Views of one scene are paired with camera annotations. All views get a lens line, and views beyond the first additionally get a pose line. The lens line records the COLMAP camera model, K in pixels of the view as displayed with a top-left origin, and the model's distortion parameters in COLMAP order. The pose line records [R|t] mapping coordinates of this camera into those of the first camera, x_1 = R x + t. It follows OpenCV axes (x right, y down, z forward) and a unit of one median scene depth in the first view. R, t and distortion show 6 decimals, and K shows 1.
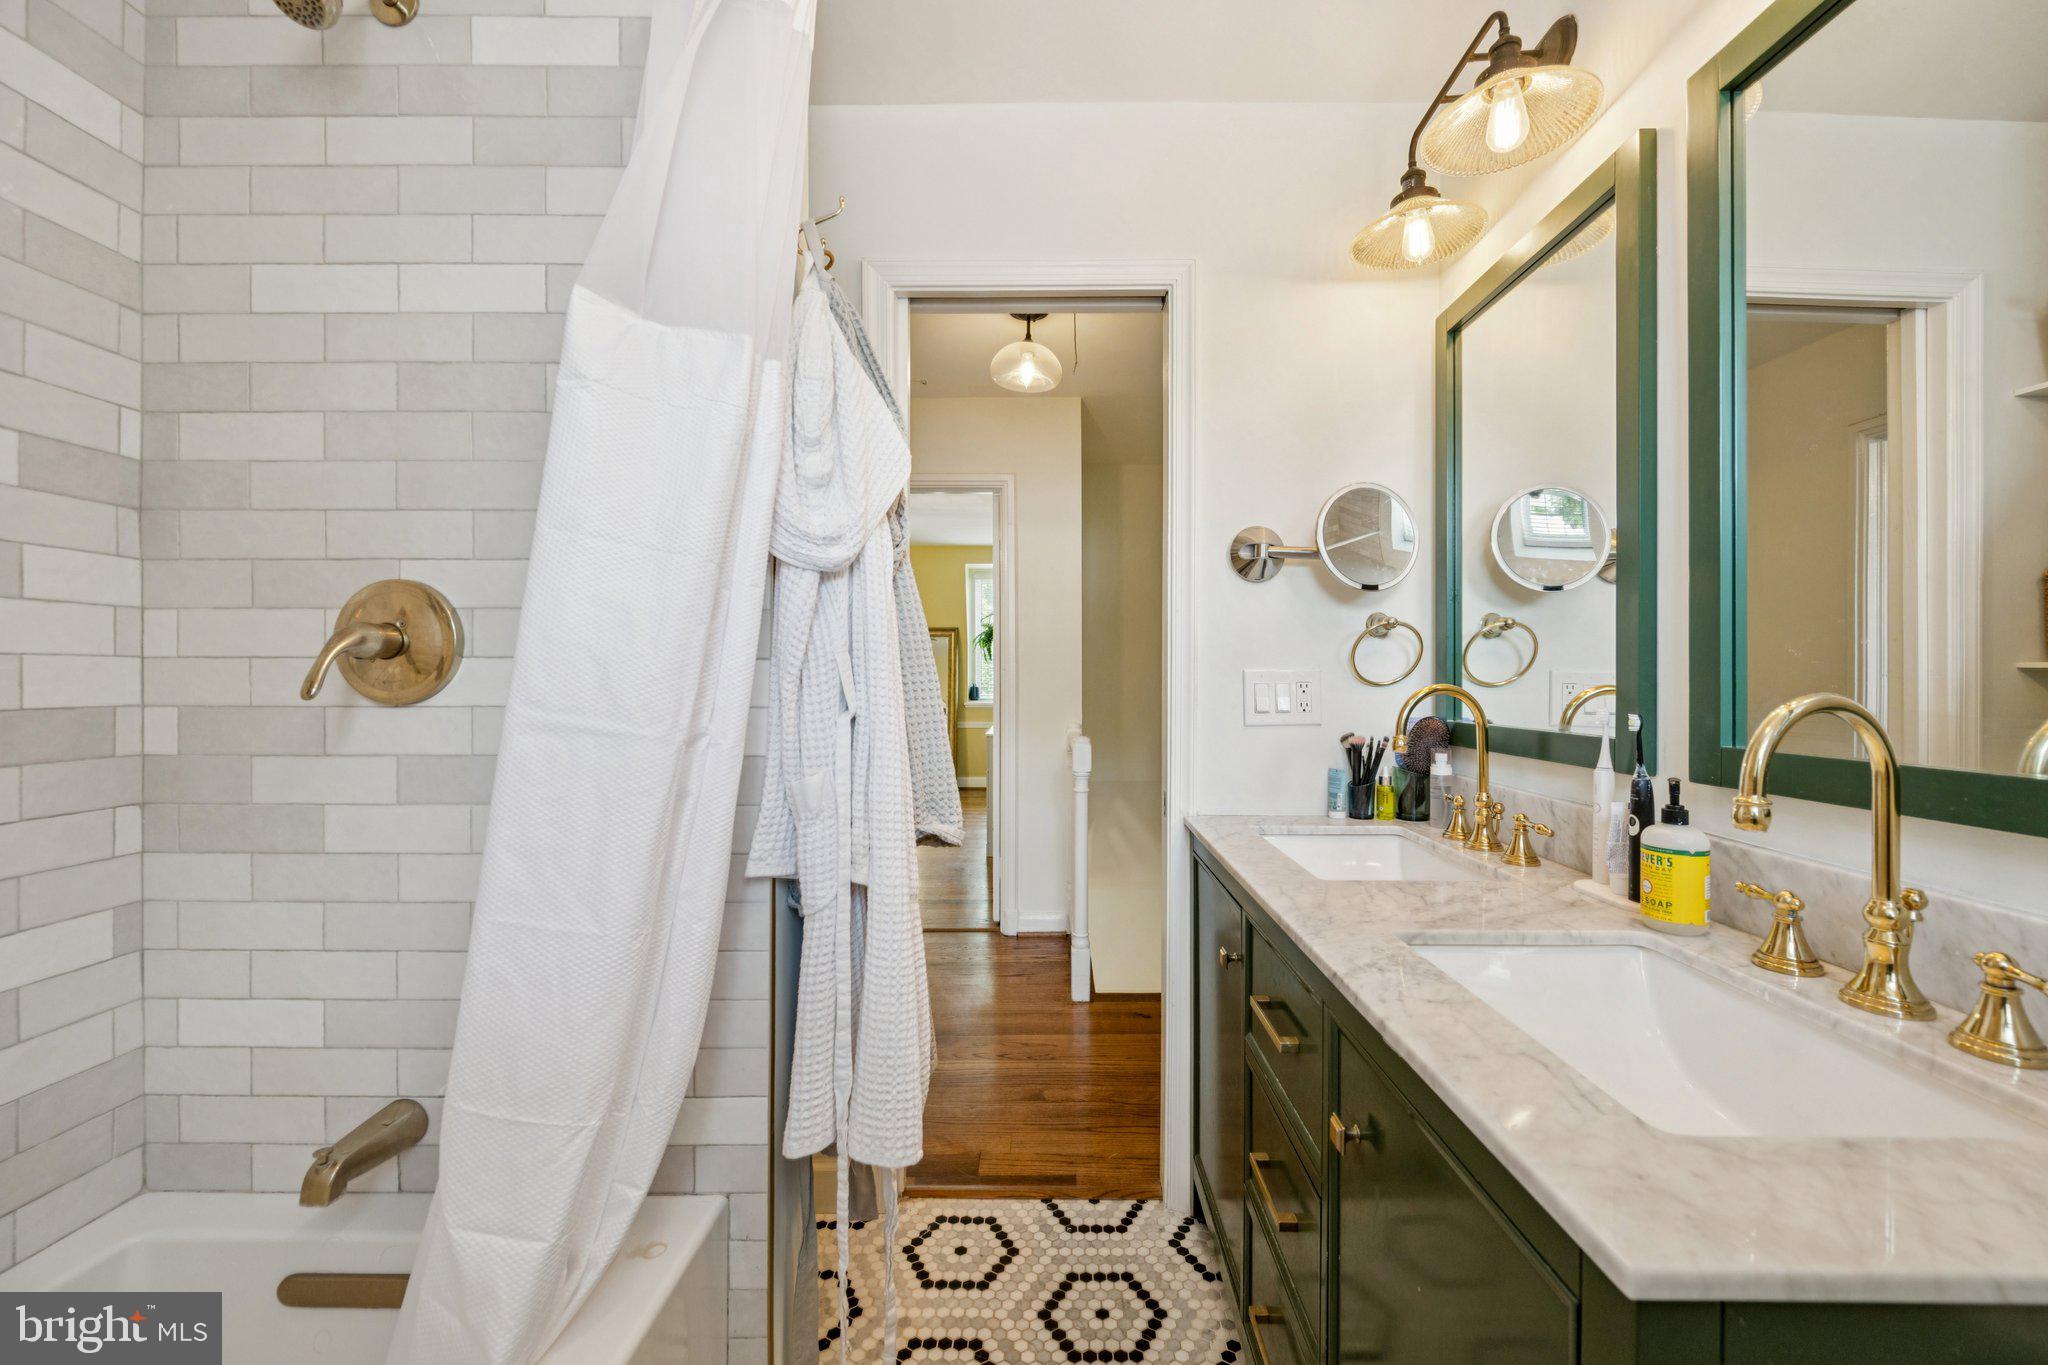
lens RADIAL K [[816.3, 0, 1032.4], [0, 816.3, 658.3], [0, 0, 1]] dist [-0.001290, 0.000110]
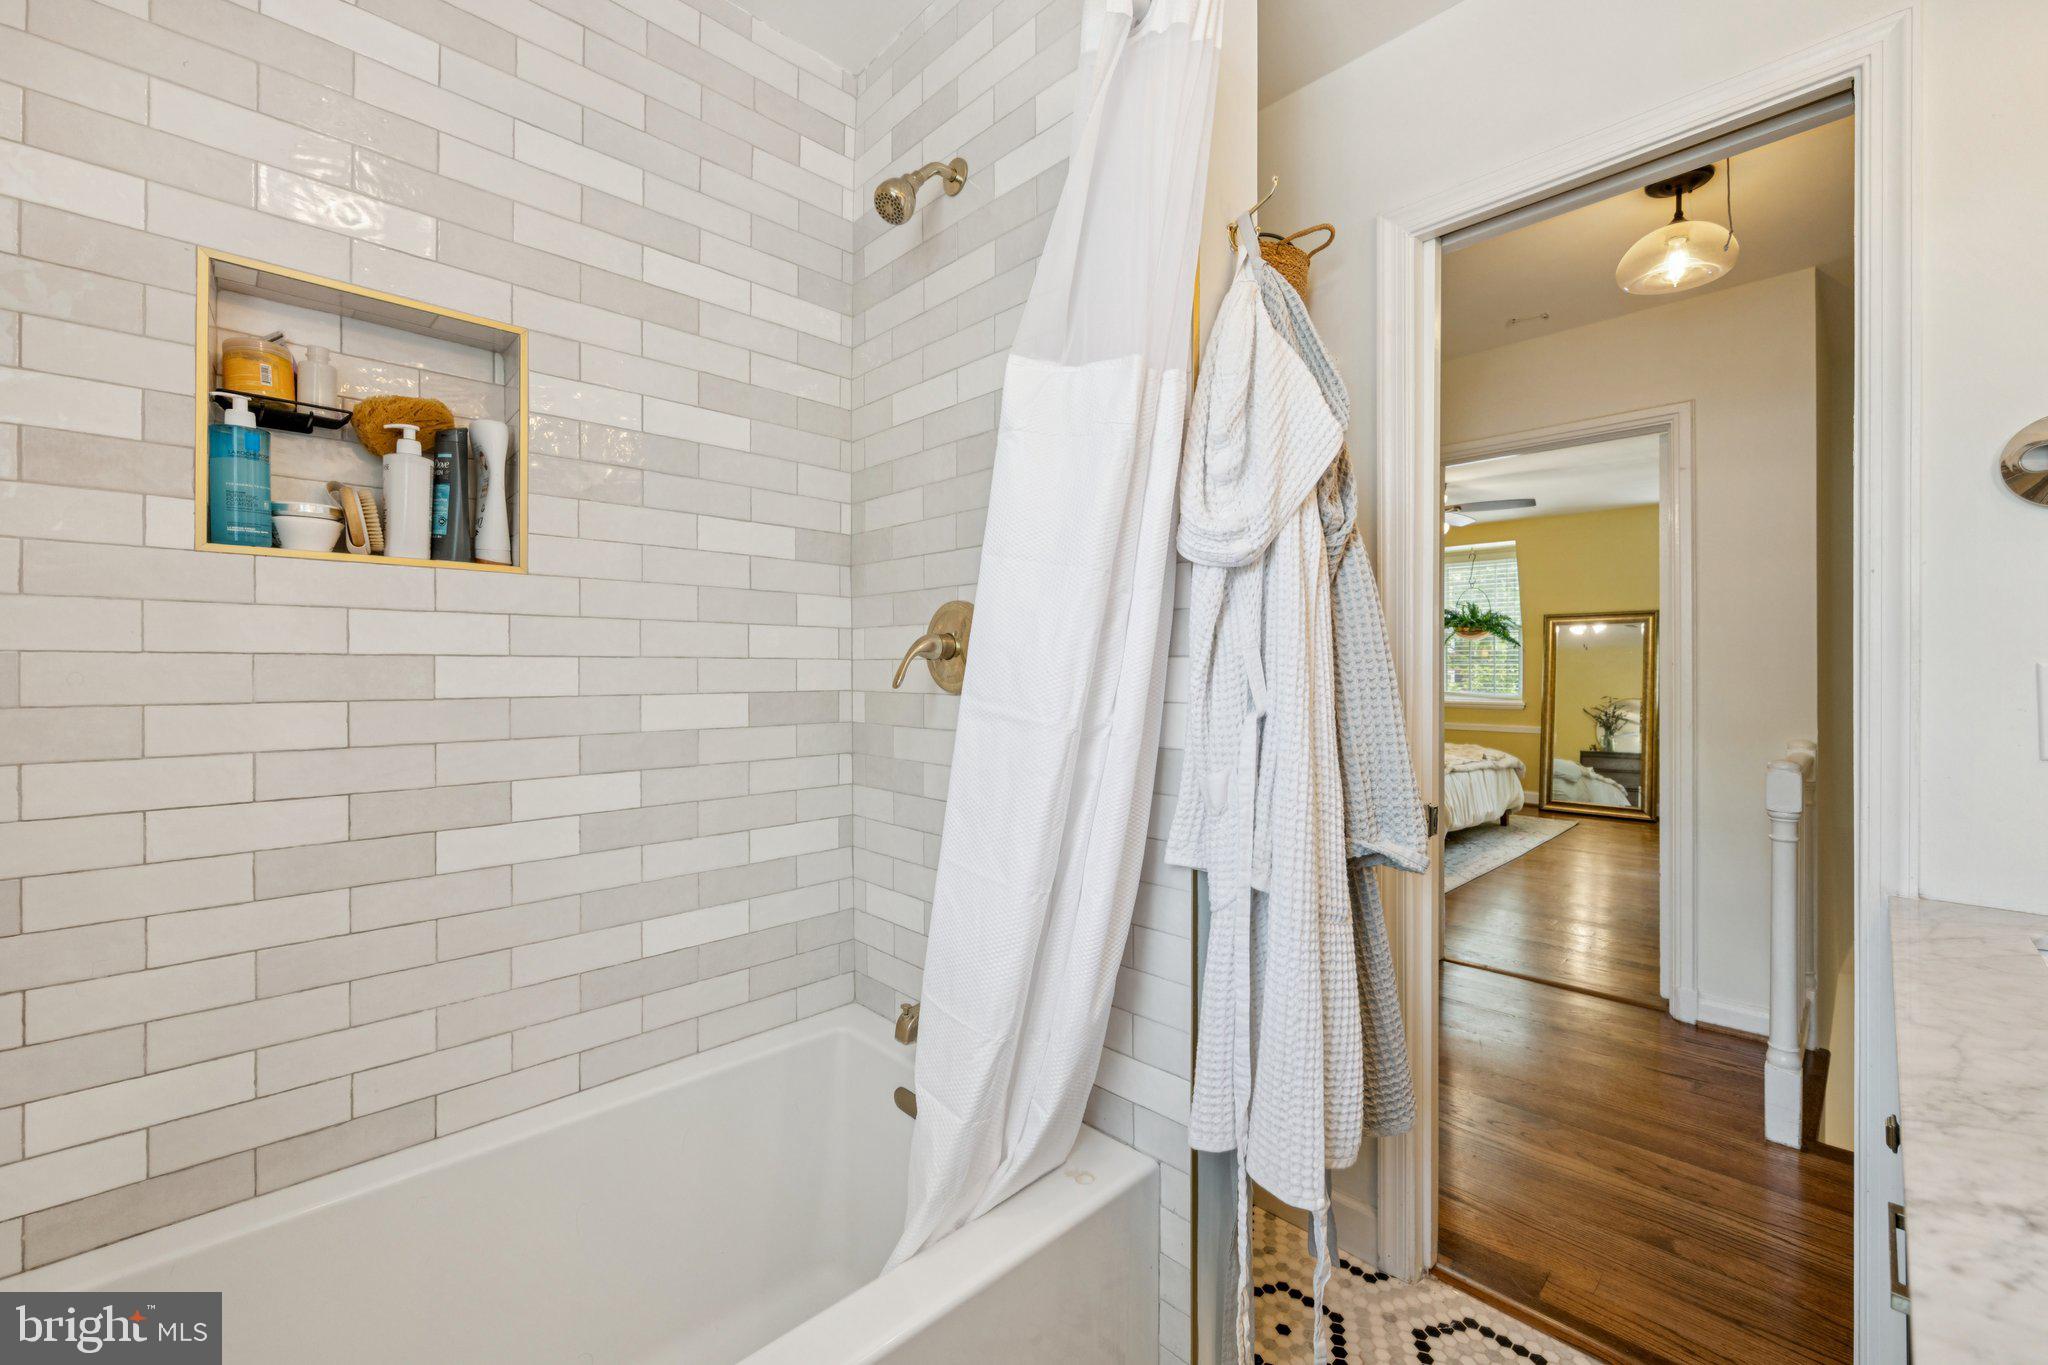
lens RADIAL K [[826.5, 0, 1018.2], [0, 826.5, 648.5], [0, 0, 1]] dist [0.001342, -0.000054]
pose [[0.699209, -0.019147, -0.714661, 0.268301], [0.014027, 0.999816, -0.013064, 0.001861], [0.714780, -0.000890, 0.699349, 0.111710]]
